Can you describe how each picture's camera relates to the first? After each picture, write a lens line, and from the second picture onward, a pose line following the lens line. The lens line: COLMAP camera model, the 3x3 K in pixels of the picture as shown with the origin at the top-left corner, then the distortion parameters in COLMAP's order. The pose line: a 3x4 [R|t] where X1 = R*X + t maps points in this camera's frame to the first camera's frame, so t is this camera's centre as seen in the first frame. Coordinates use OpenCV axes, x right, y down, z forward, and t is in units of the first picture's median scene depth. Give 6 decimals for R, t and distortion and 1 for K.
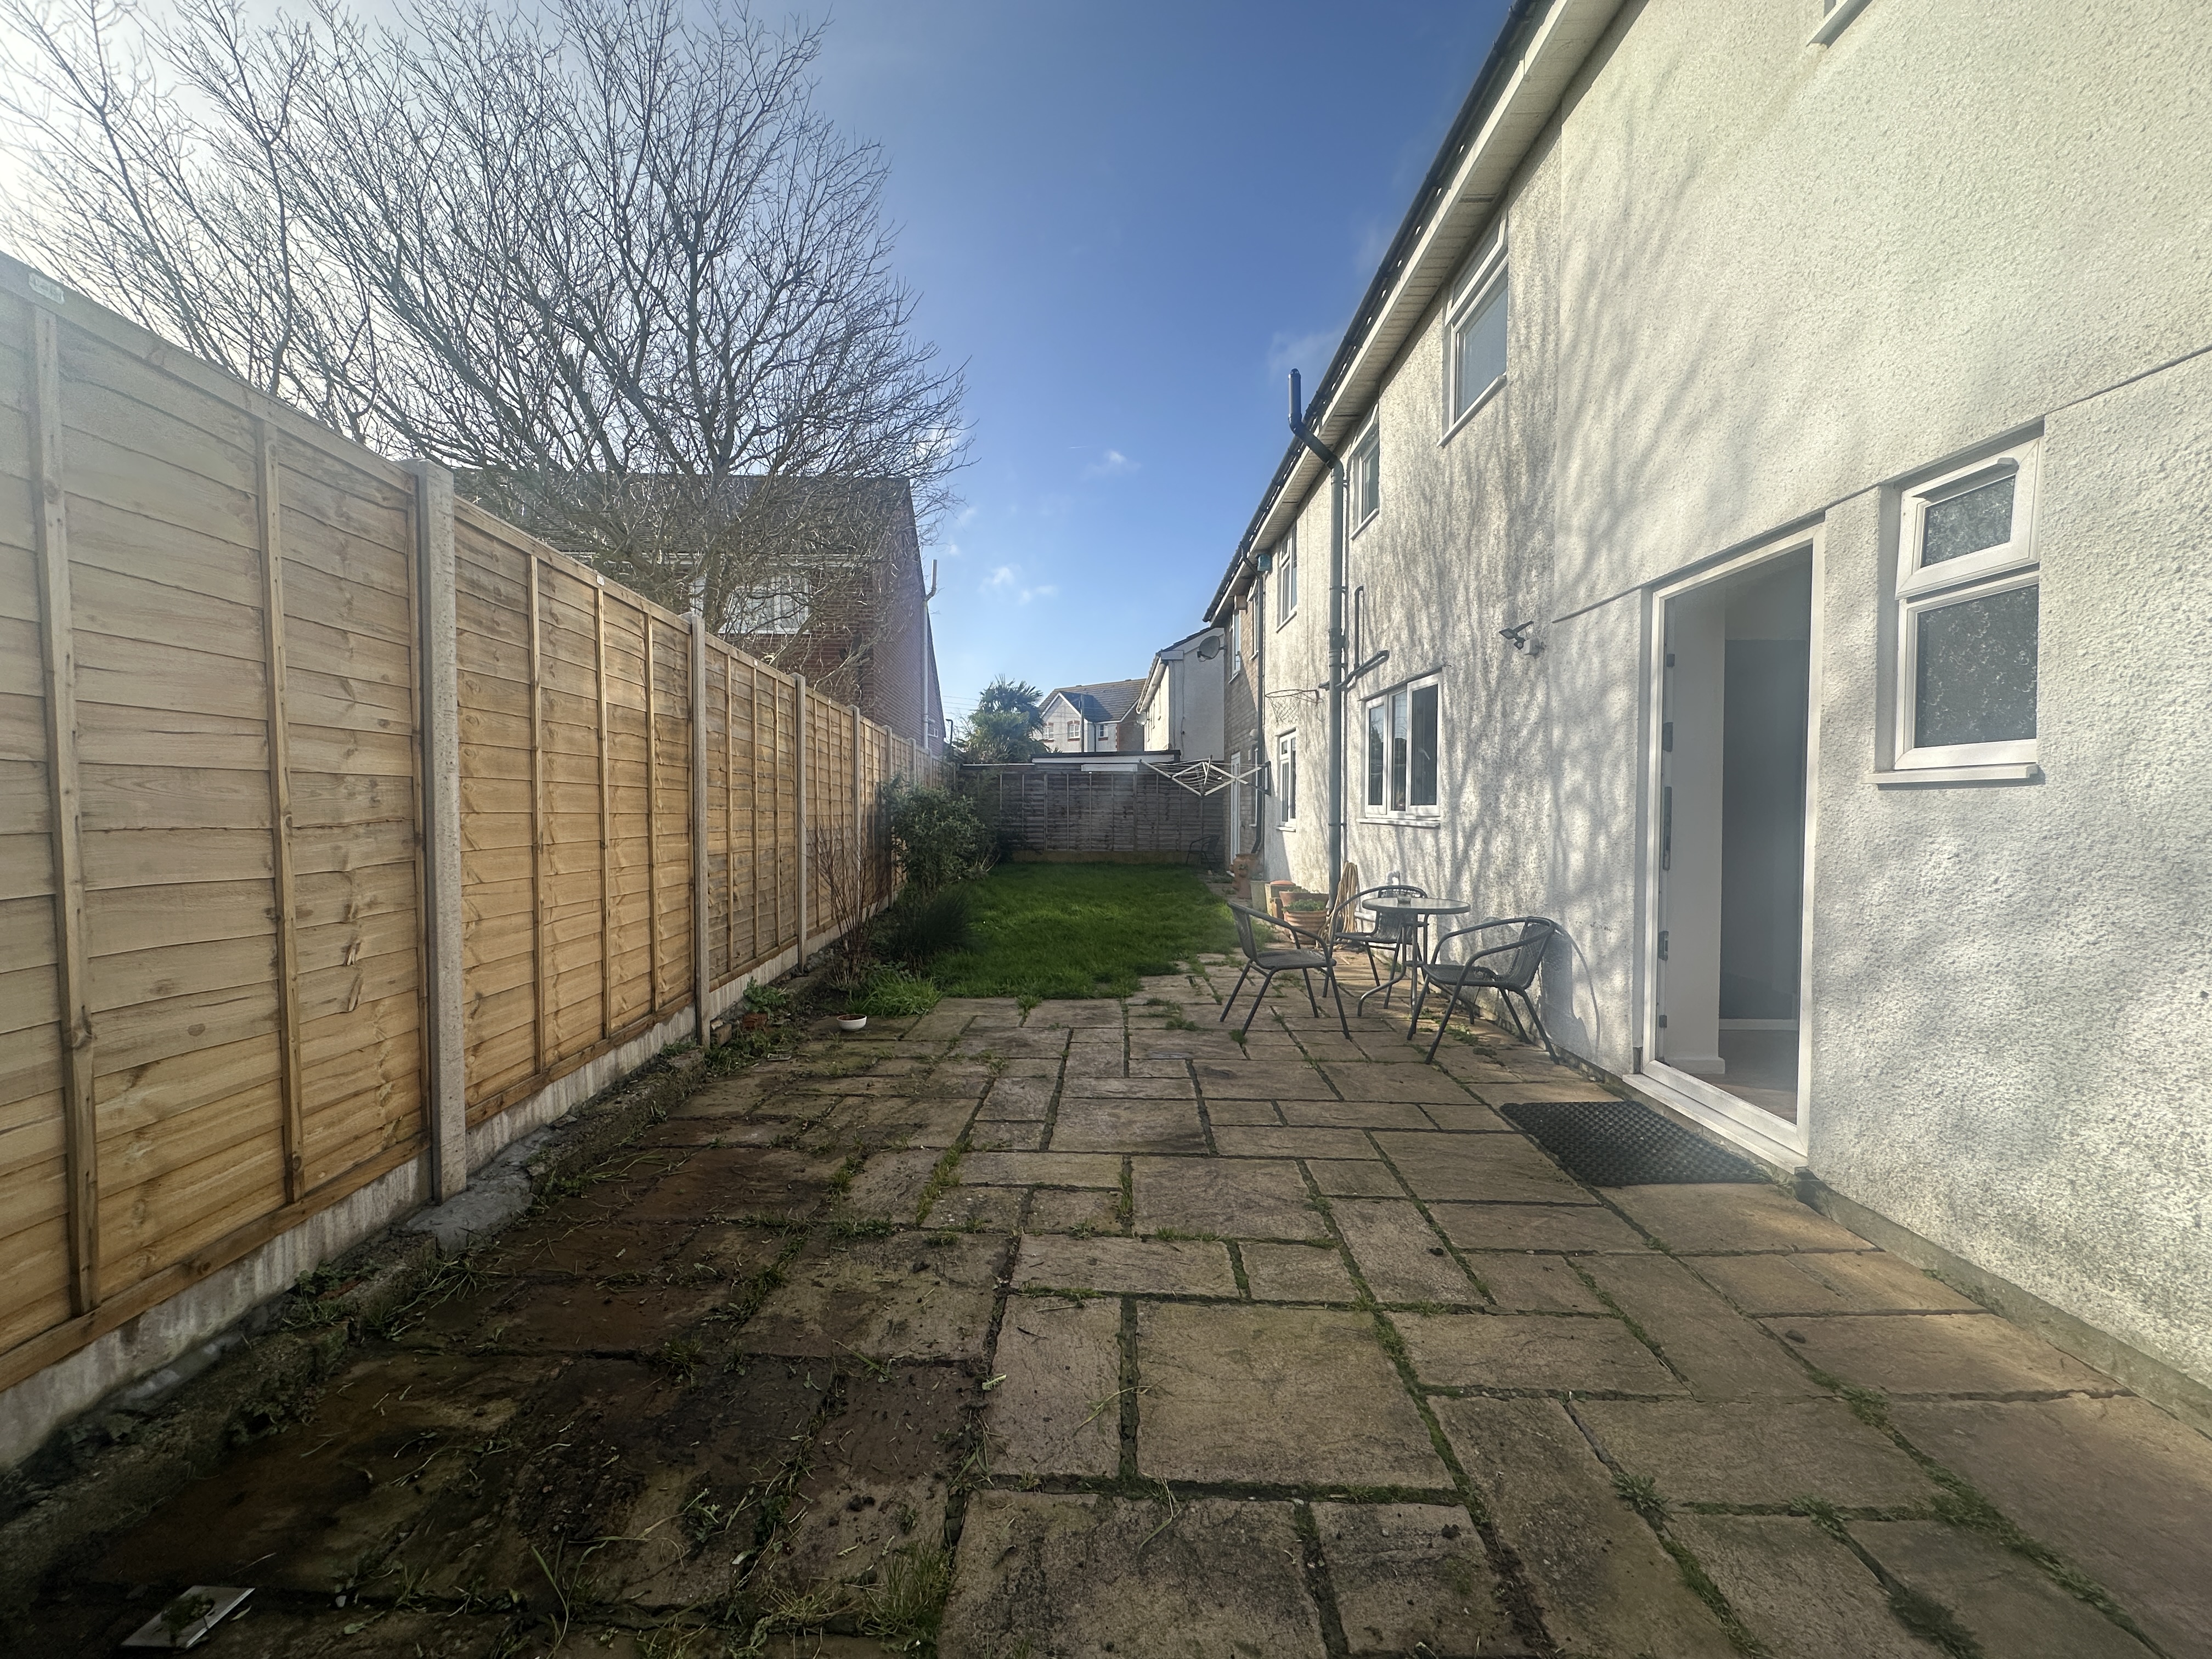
lens RADIAL K [[884.8, 0, 1106.4], [0, 884.8, 828.6], [0, 0, 1]] dist [-0.003841, 0.000976]
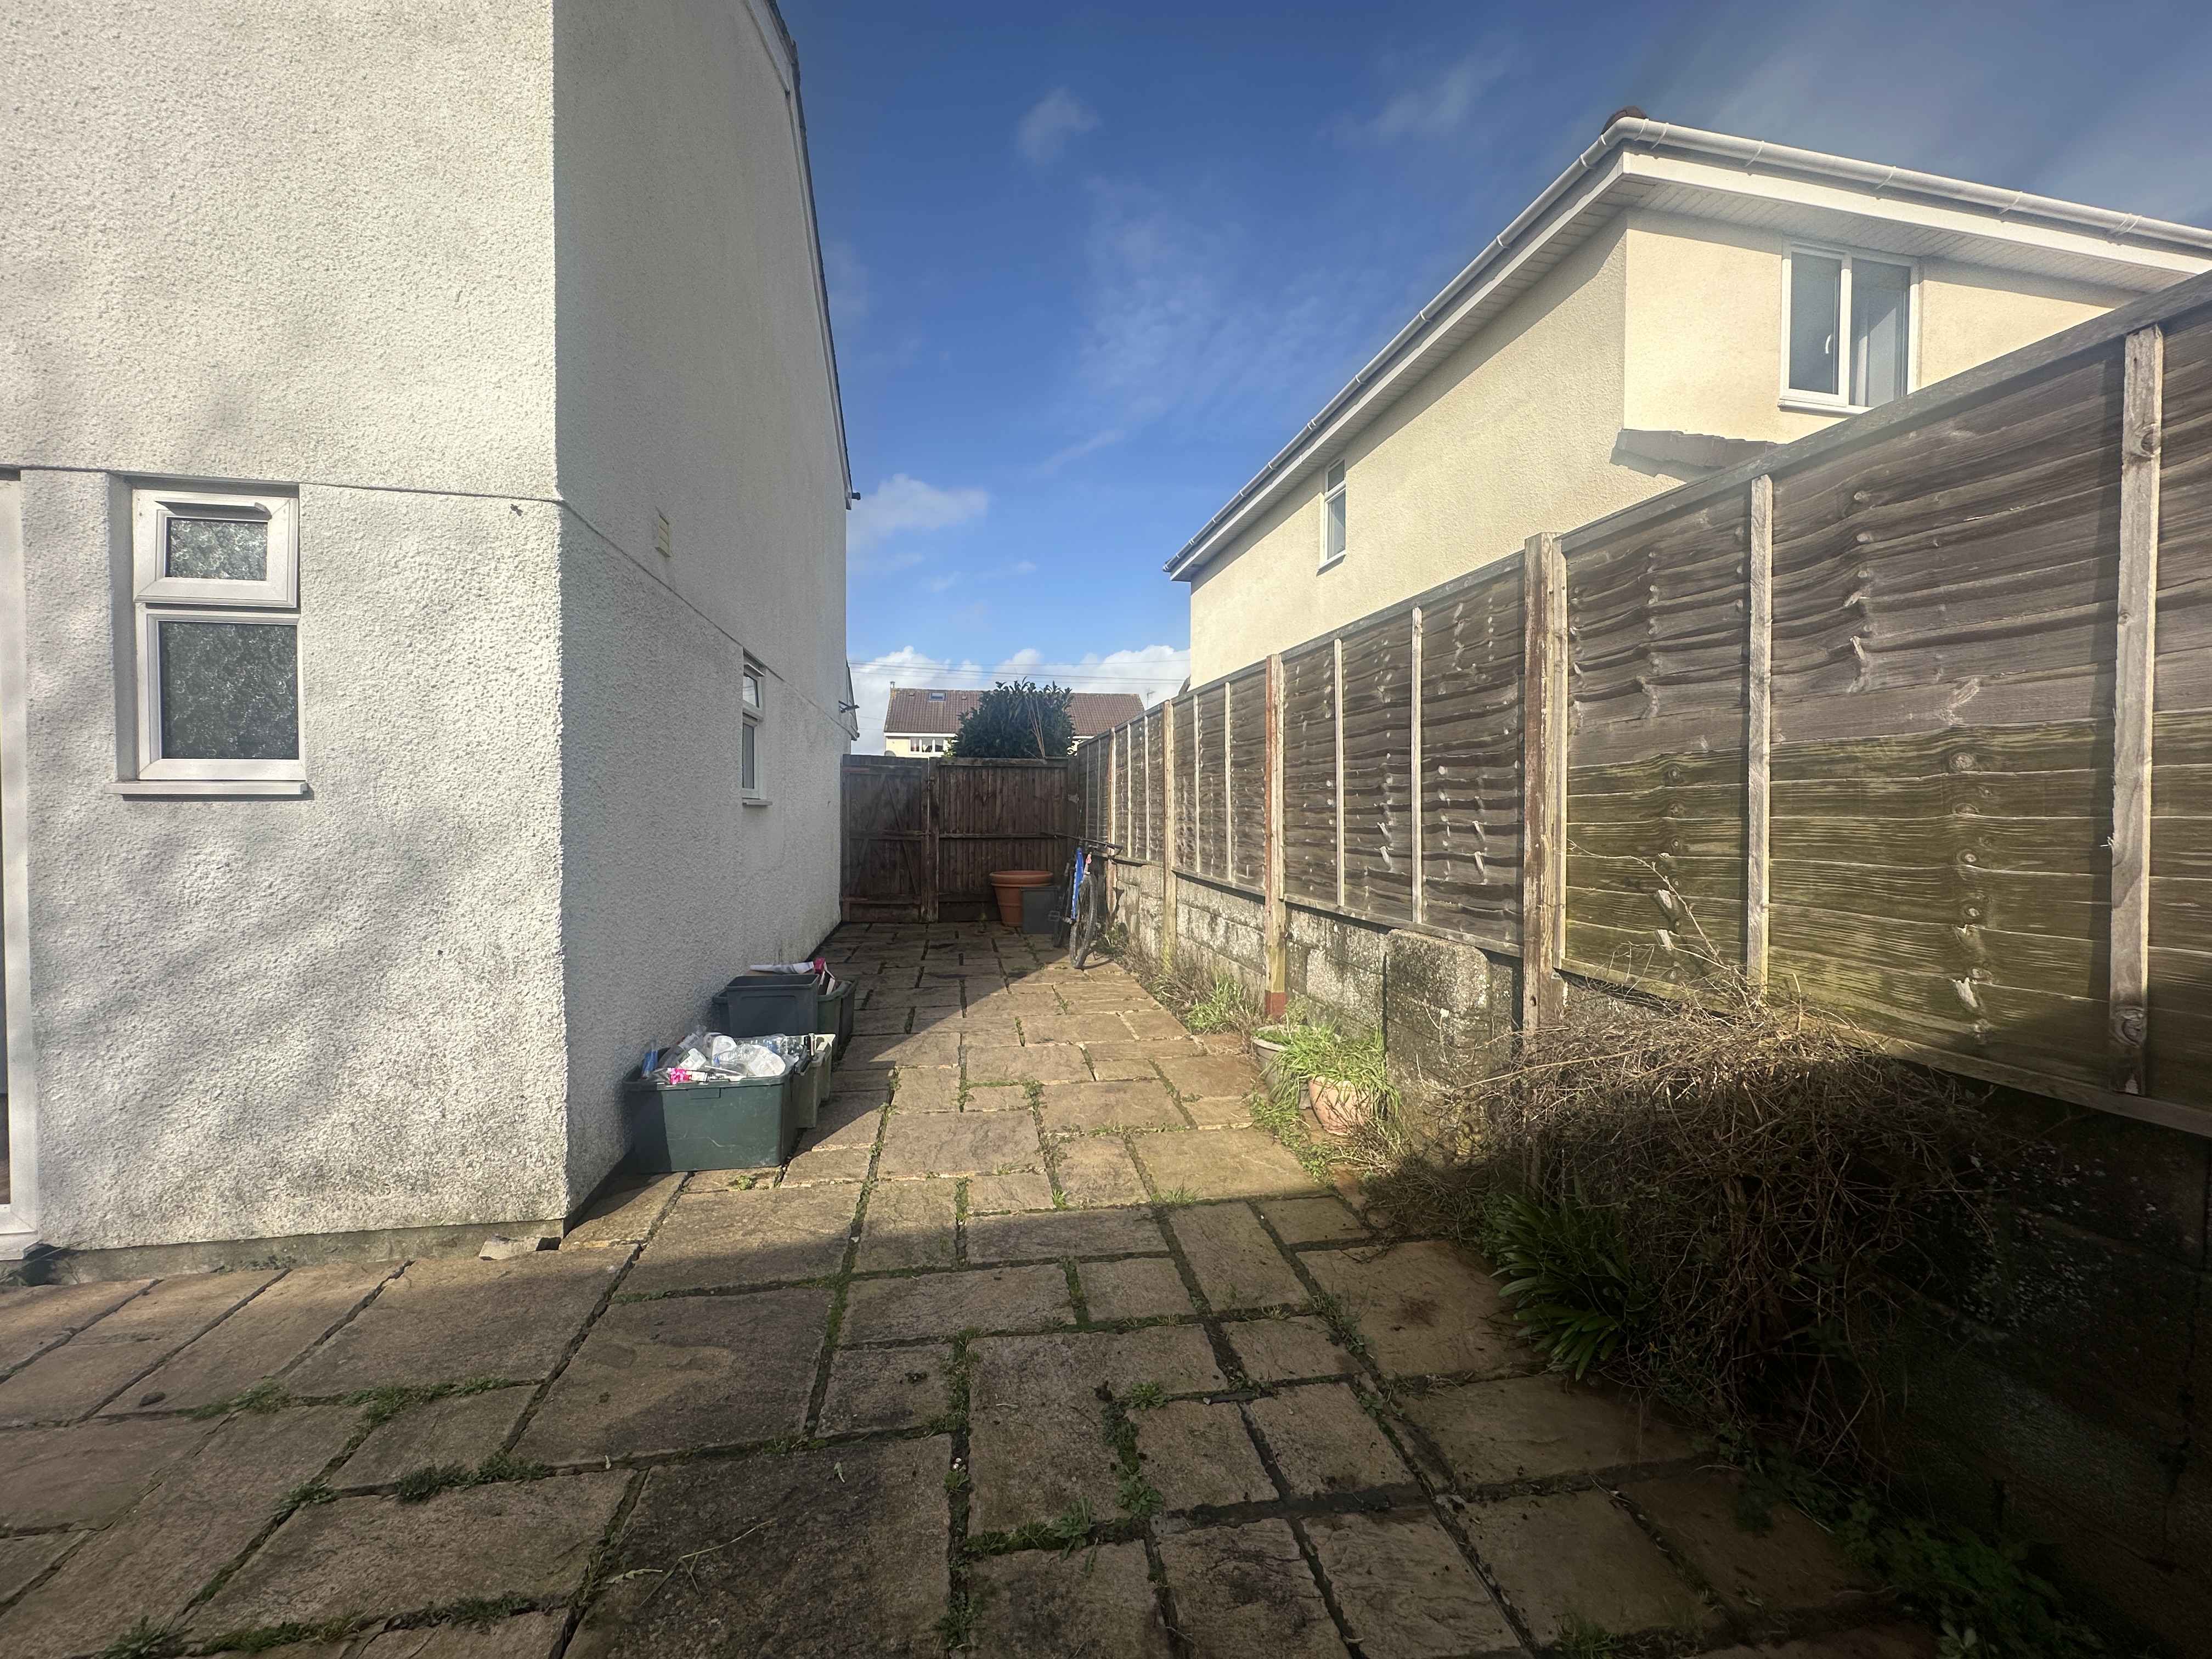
lens RADIAL K [[884.8, 0, 1108.8], [0, 884.8, 826.7], [0, 0, 1]] dist [-0.003841, 0.000976]
pose [[-0.189016, -0.020276, 0.981765, -0.285370], [0.017855, 0.999551, 0.024081, -0.023216], [-0.981812, 0.022081, -0.188569, 0.176293]]
